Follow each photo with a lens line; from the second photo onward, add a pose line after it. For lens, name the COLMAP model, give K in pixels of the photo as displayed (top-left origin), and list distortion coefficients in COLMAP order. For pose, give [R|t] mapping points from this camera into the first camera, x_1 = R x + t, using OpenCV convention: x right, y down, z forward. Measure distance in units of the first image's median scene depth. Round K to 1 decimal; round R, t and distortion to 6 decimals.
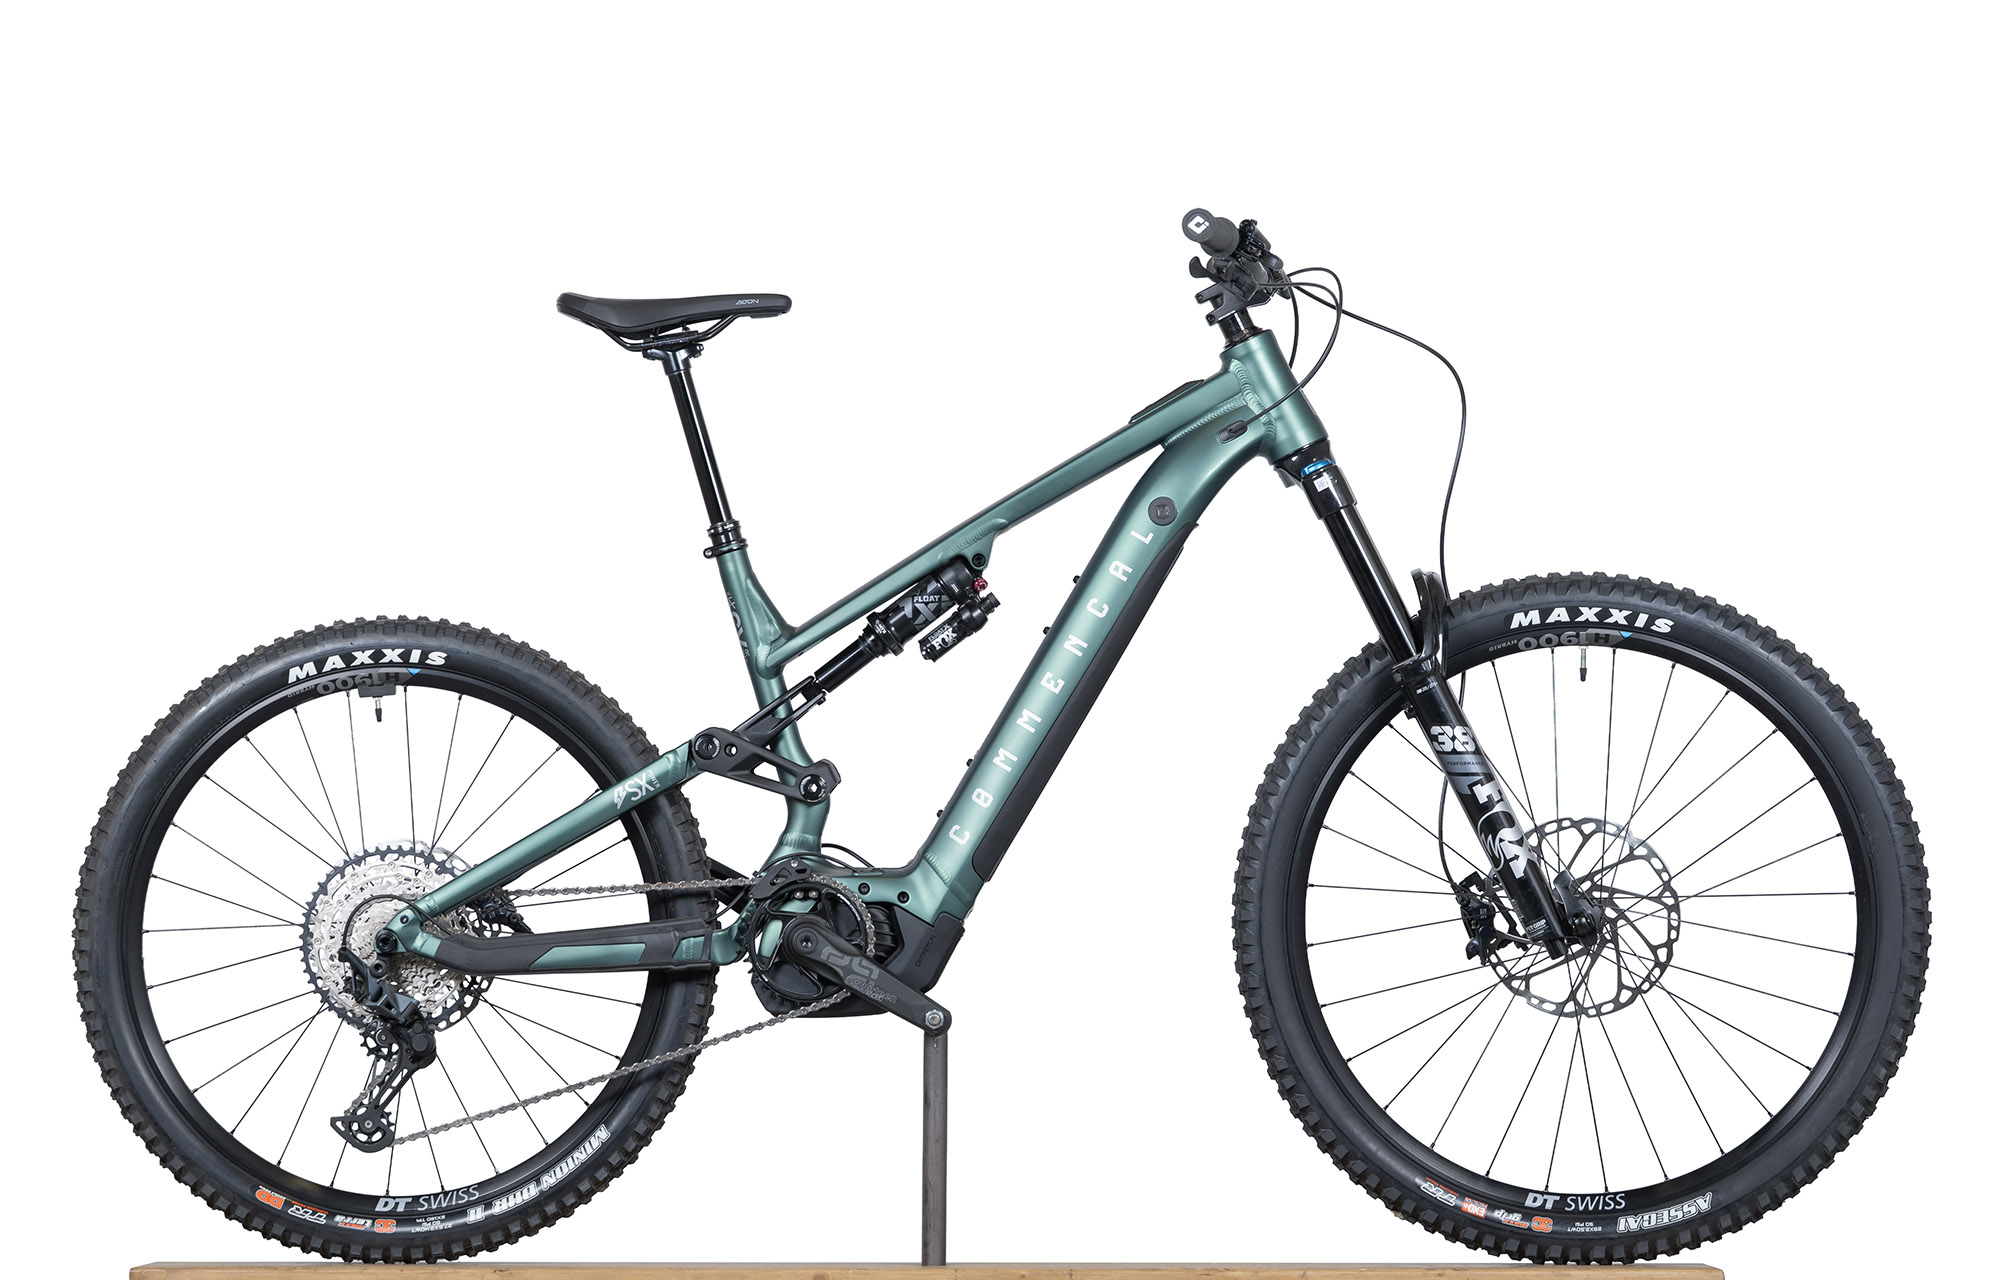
lens RADIAL K [[8148.5, 0, 1000.8], [0, 8148.5, 638.7], [0, 0, 1]] dist [-0.093499, 0.000000]
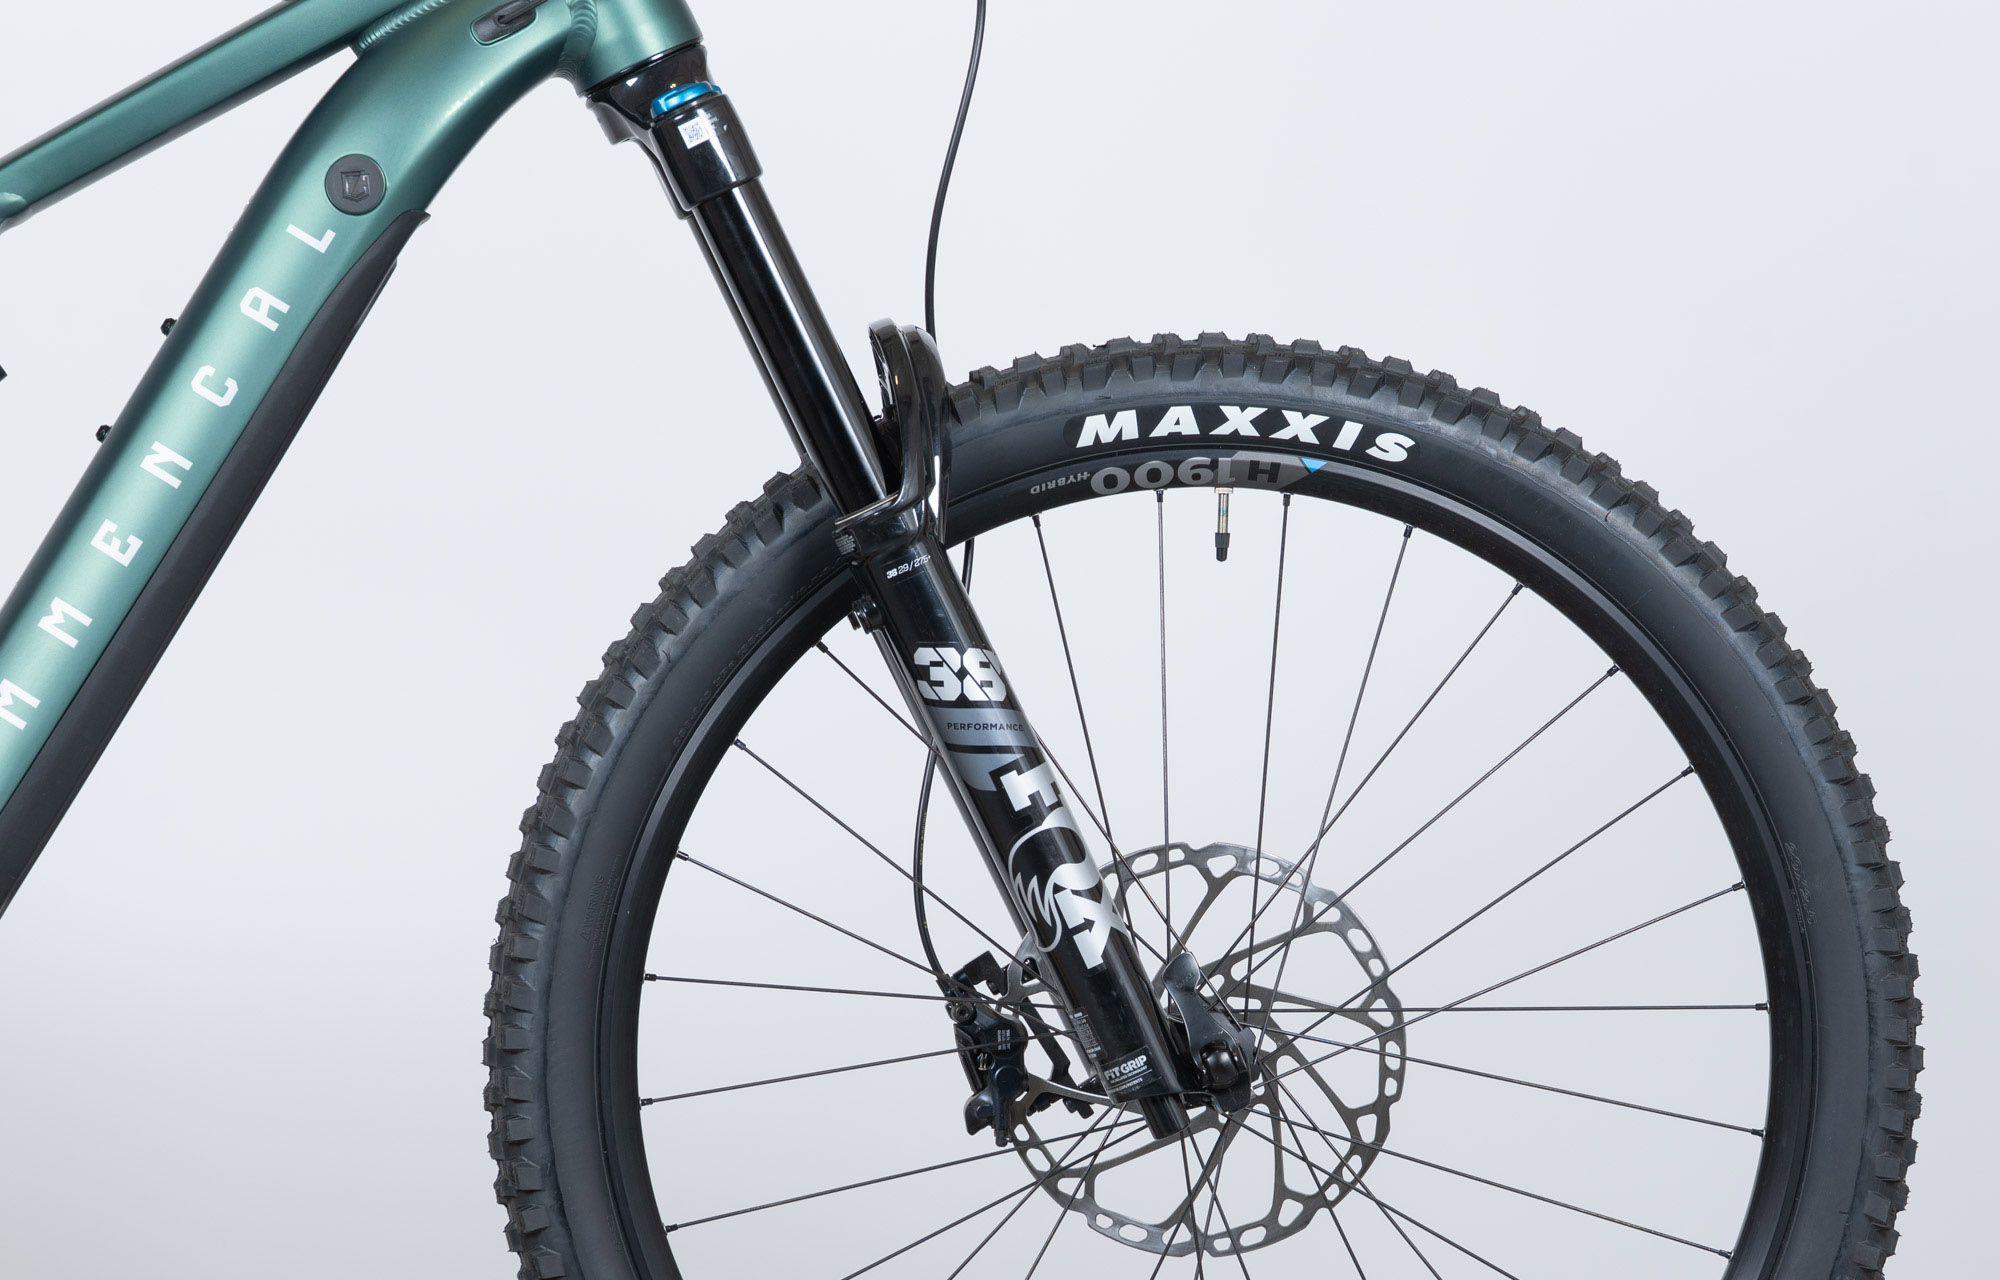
lens RADIAL K [[8148.5, 0, 1003.0], [0, 8148.5, 889.6], [0, 0, 1]] dist [-0.093499, 0.000000]
pose [[0.988692, 0.012927, 0.149402, -0.013061], [-0.017063, 0.999505, 0.026436, 0.012162], [-0.148986, -0.028686, 0.988423, 0.525225]]
